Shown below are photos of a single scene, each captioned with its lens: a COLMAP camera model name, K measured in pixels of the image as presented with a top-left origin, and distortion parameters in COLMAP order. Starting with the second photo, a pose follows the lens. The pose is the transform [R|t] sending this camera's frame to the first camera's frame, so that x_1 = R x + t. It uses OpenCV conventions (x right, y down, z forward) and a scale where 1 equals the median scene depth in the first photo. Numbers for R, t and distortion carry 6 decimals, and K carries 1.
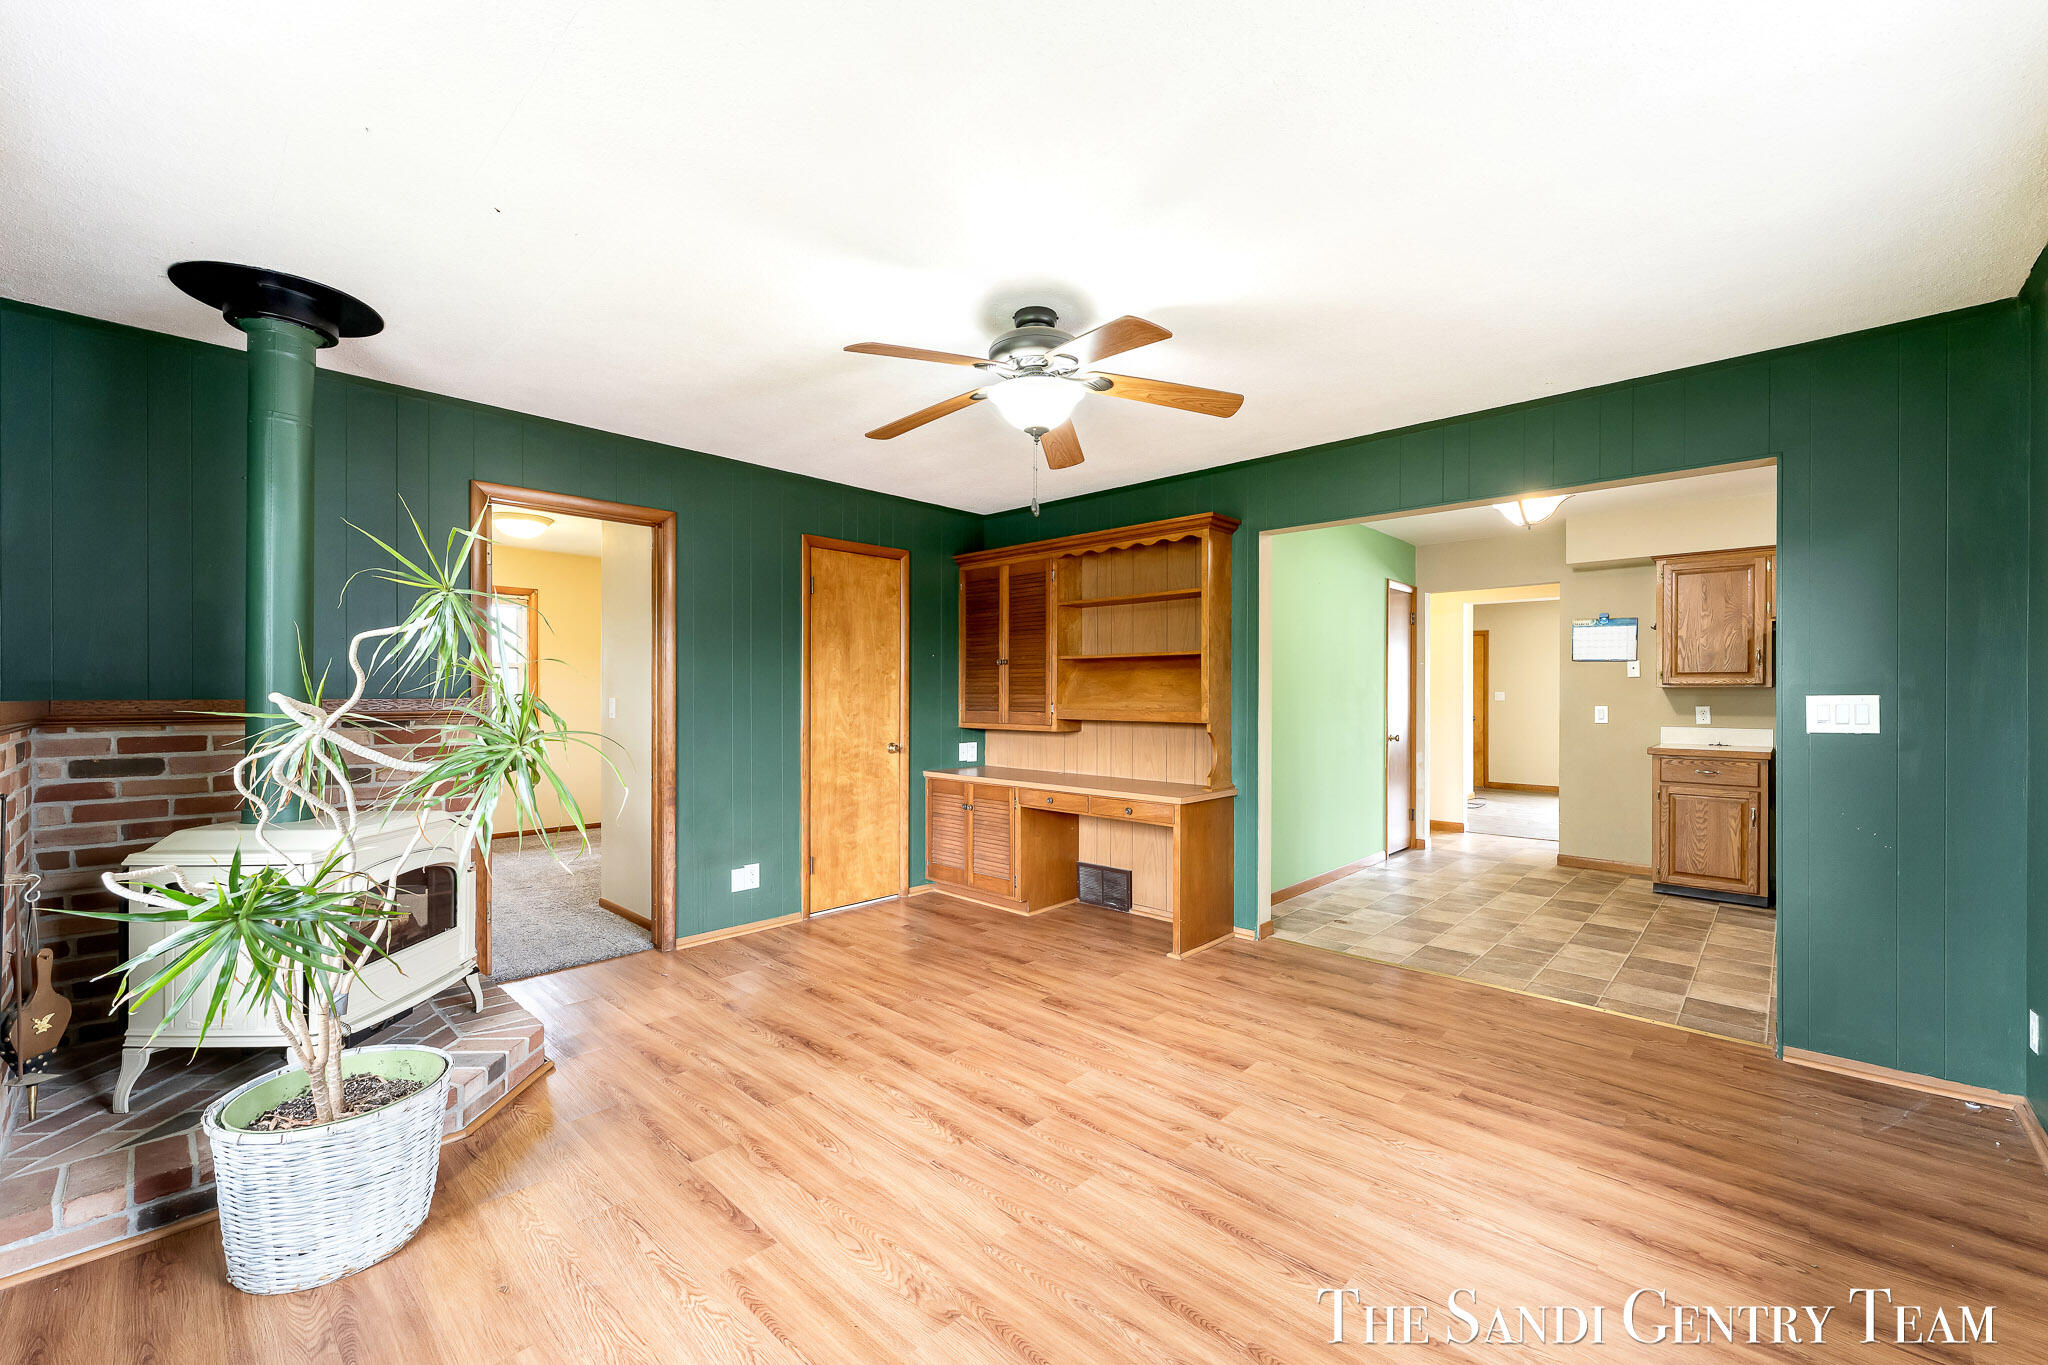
lens RADIAL K [[822.5, 0, 1024.3], [0, 822.5, 691.1], [0, 0, 1]] dist [0.000313, -0.000240]
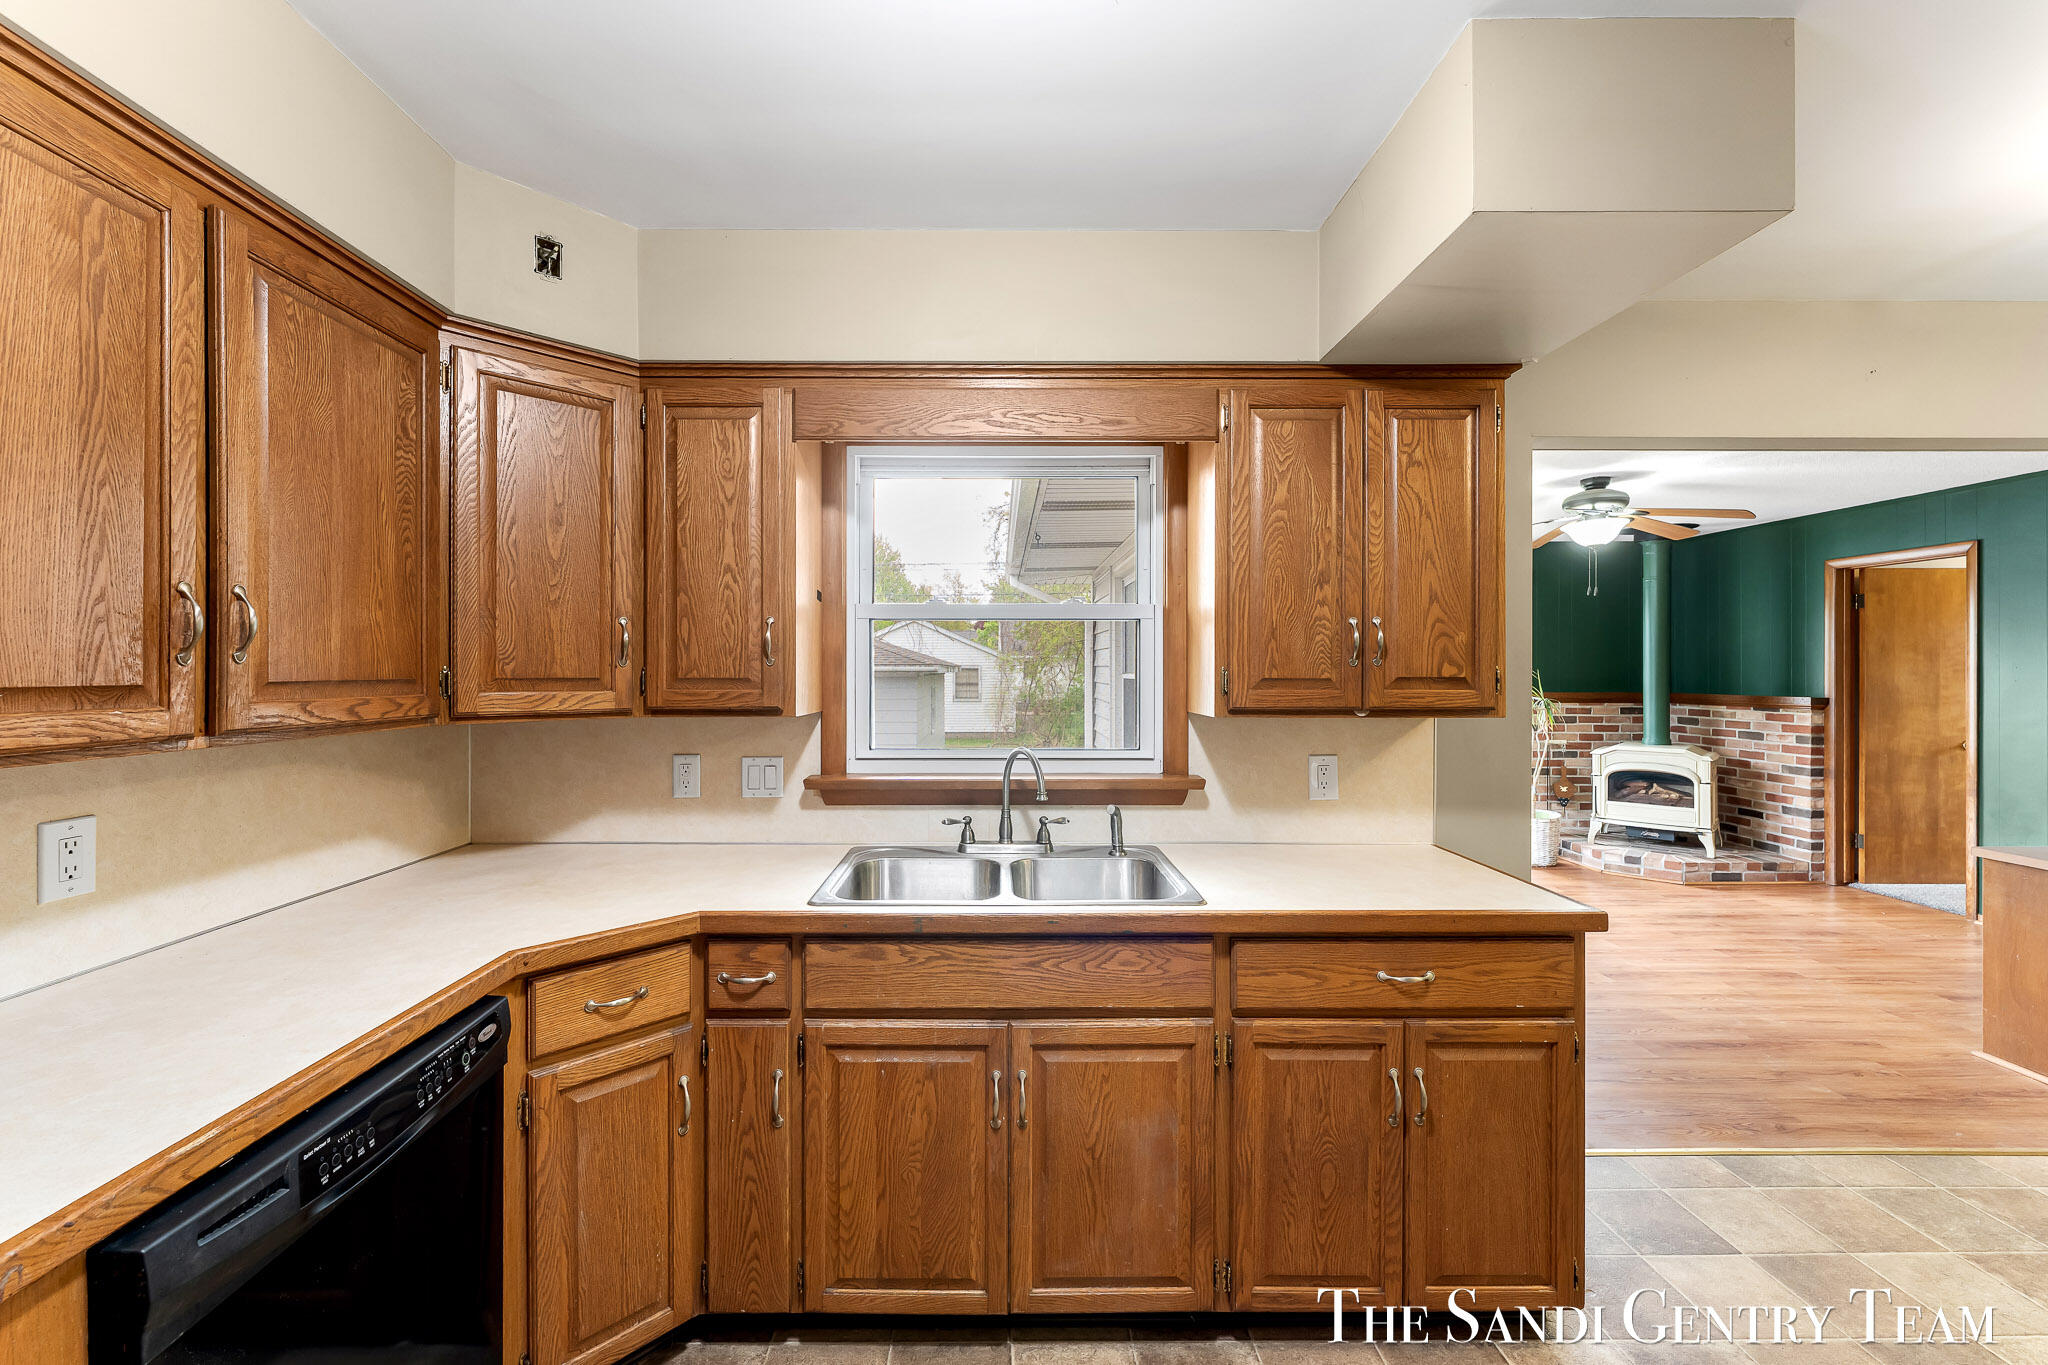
lens RADIAL K [[824.4, 0, 1025.3], [0, 824.4, 666.8], [0, 0, 1]] dist [-0.000591, -0.000251]
pose [[-0.707160, -0.006509, -0.707023, 1.893746], [-0.002251, 0.999973, -0.006954, -0.043383], [0.707050, -0.003326, -0.707156, 1.265898]]
